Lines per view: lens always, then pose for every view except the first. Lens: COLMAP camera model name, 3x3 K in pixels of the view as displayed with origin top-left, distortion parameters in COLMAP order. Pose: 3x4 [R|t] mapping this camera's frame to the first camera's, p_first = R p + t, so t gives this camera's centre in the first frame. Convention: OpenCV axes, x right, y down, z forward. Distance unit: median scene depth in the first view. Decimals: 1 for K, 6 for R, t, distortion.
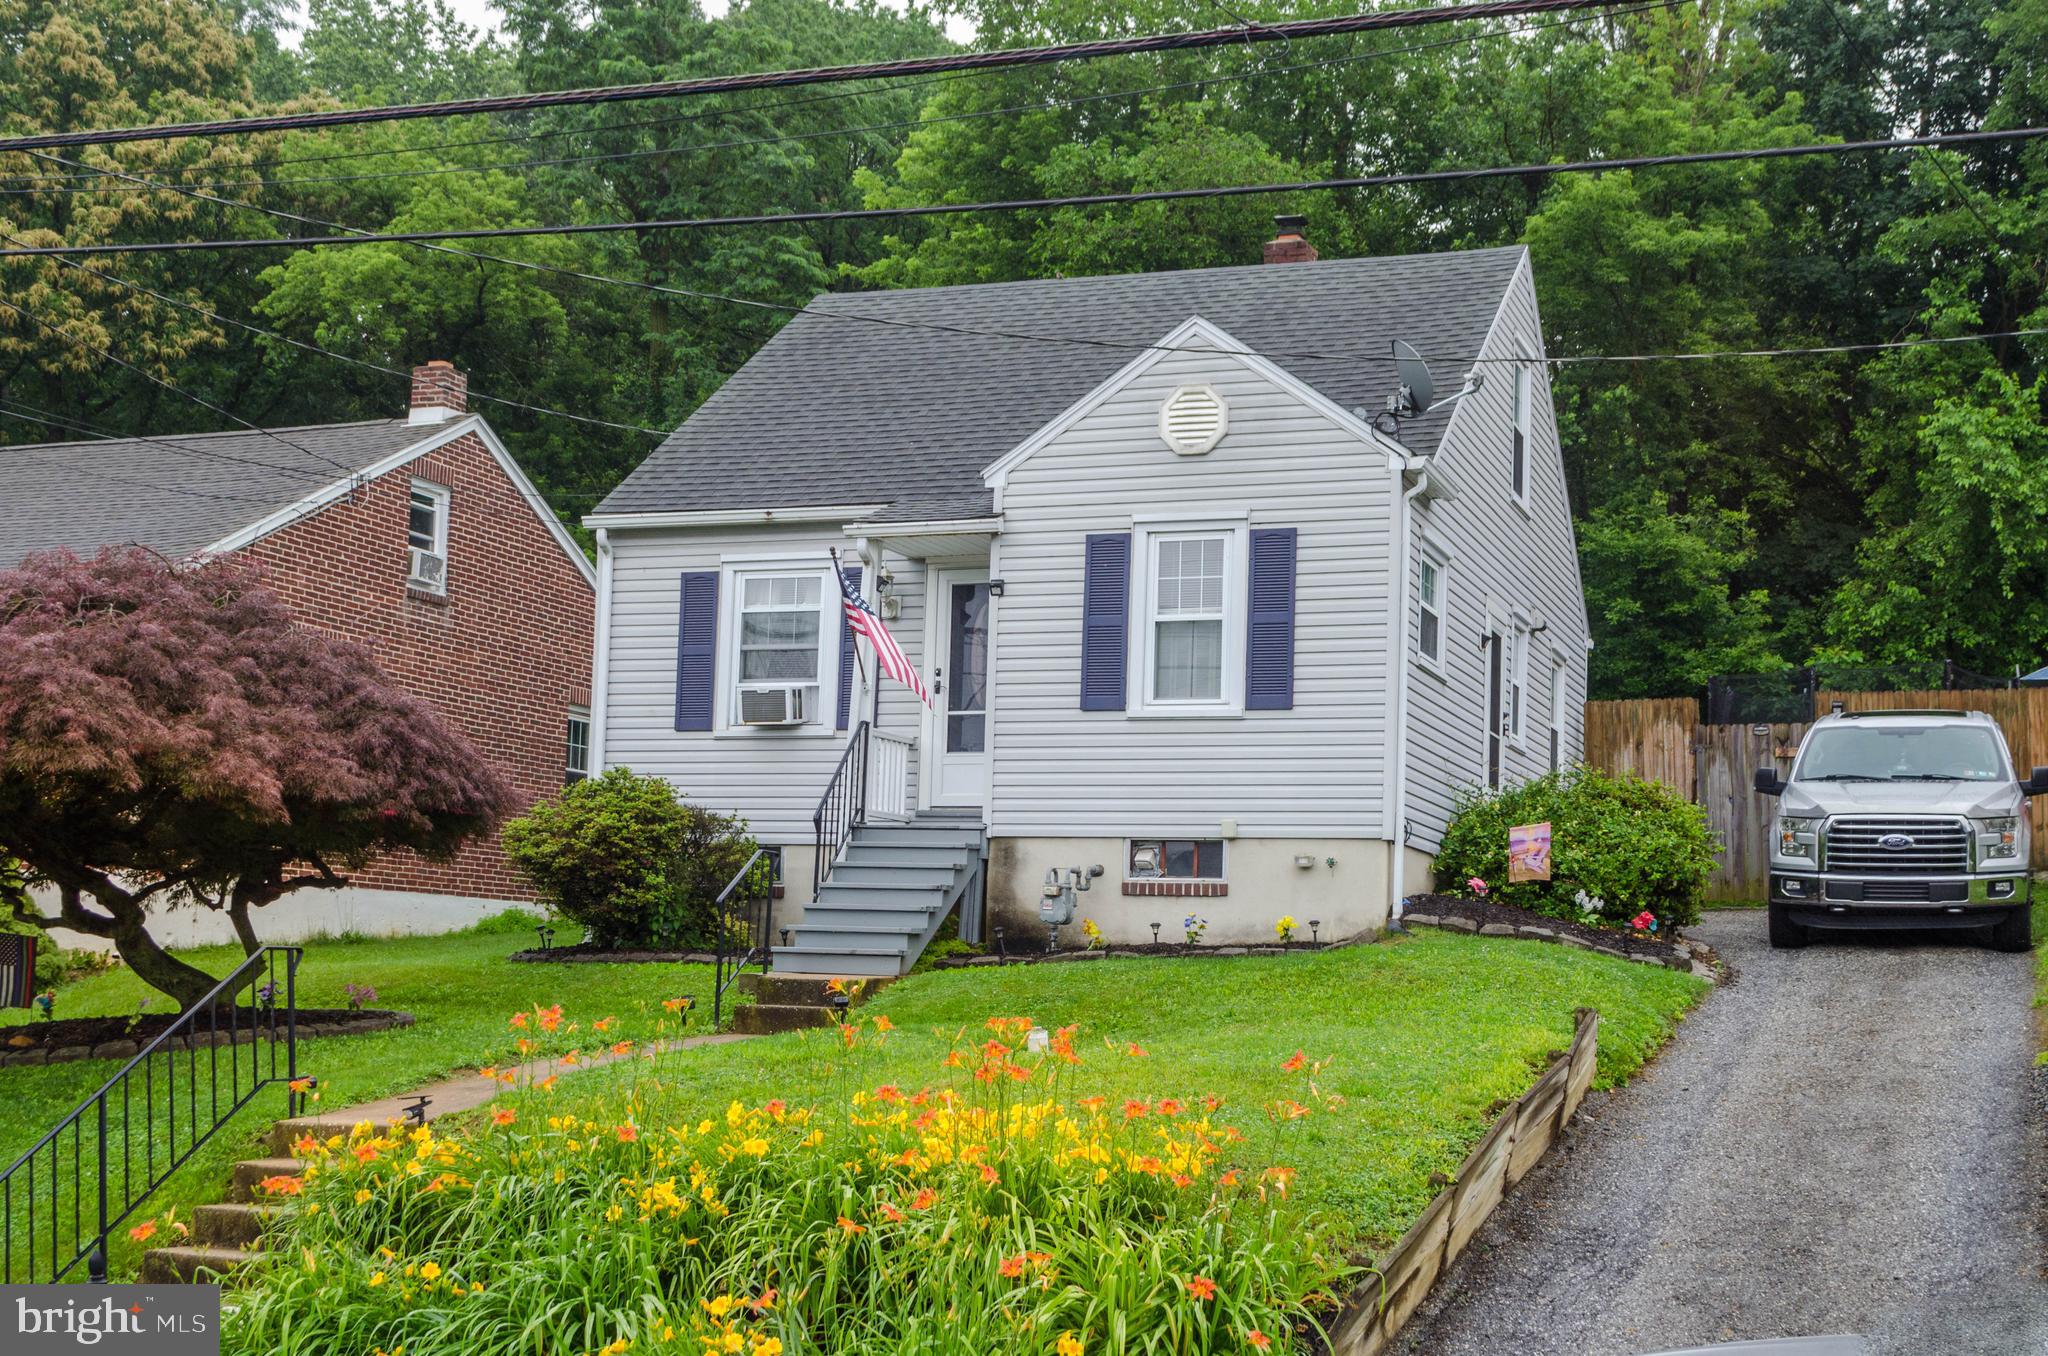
lens RADIAL K [[2555.4, 0, 1122.3], [0, 2555.4, 805.8], [0, 0, 1]] dist [0.015410, -0.067712]
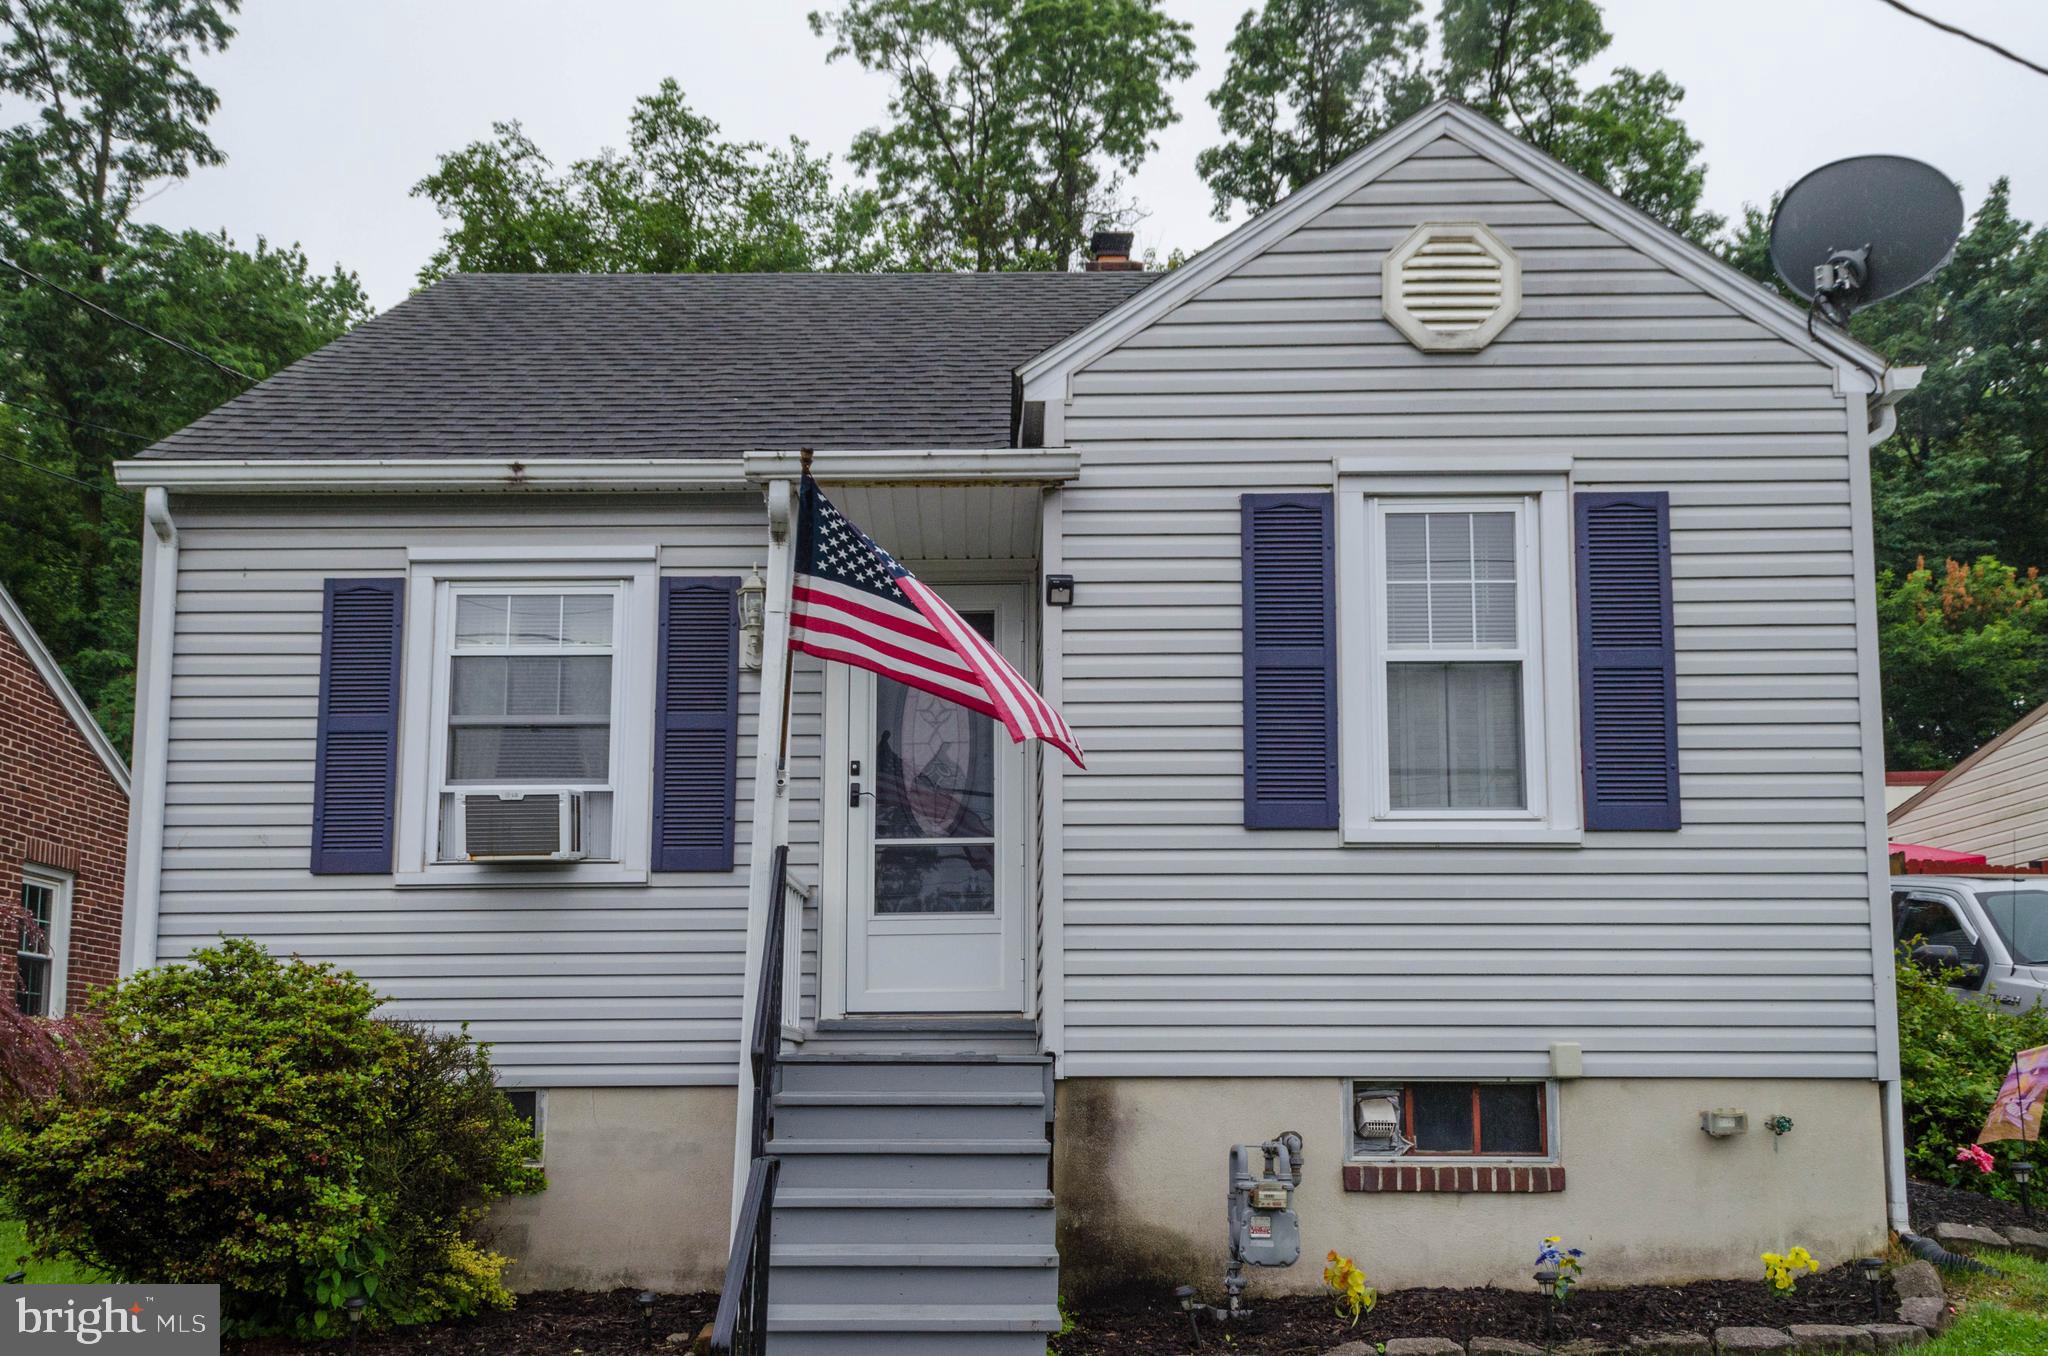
lens RADIAL K [[1687.8, 0, 985.5], [0, 1687.8, 920.7], [0, 0, 1]] dist [0.009093, -0.003810]
pose [[0.945099, 0.006866, 0.326713, -0.173684], [0.005037, 0.999354, -0.035573, -0.007115], [-0.326746, 0.035265, 0.944454, 0.690179]]
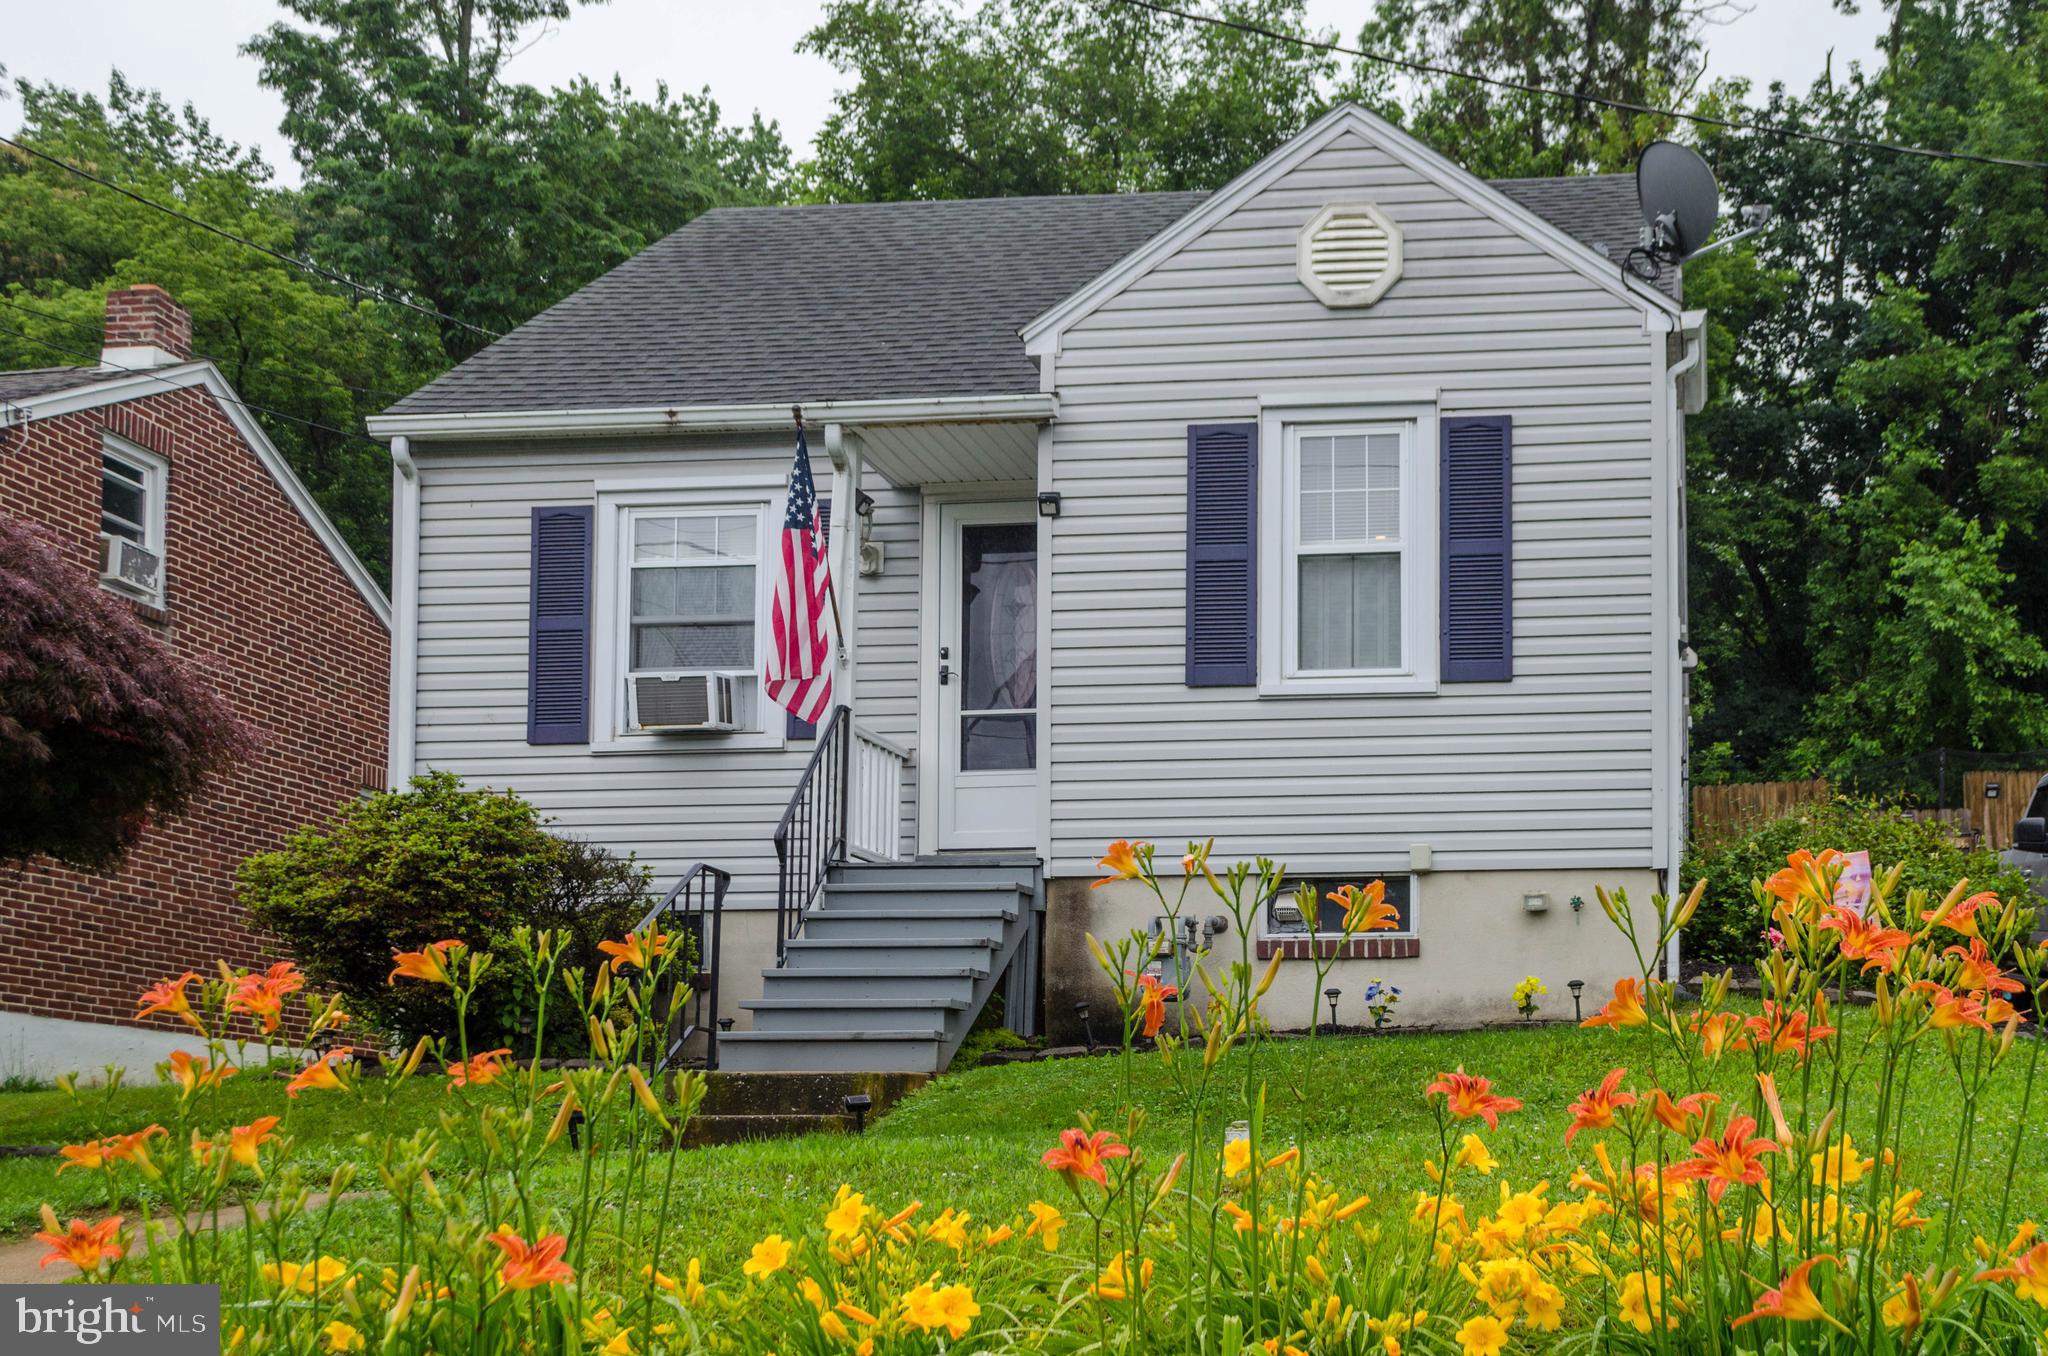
lens RADIAL K [[2284.9, 0, 1540.7], [0, 2284.9, 1125.1], [0, 0, 1]] dist [0.006044, -0.009768]
pose [[0.967434, -0.019634, 0.252359, -0.079092], [0.010117, 0.999190, 0.038954, 0.054625], [-0.252919, -0.035133, 0.966849, 0.387717]]
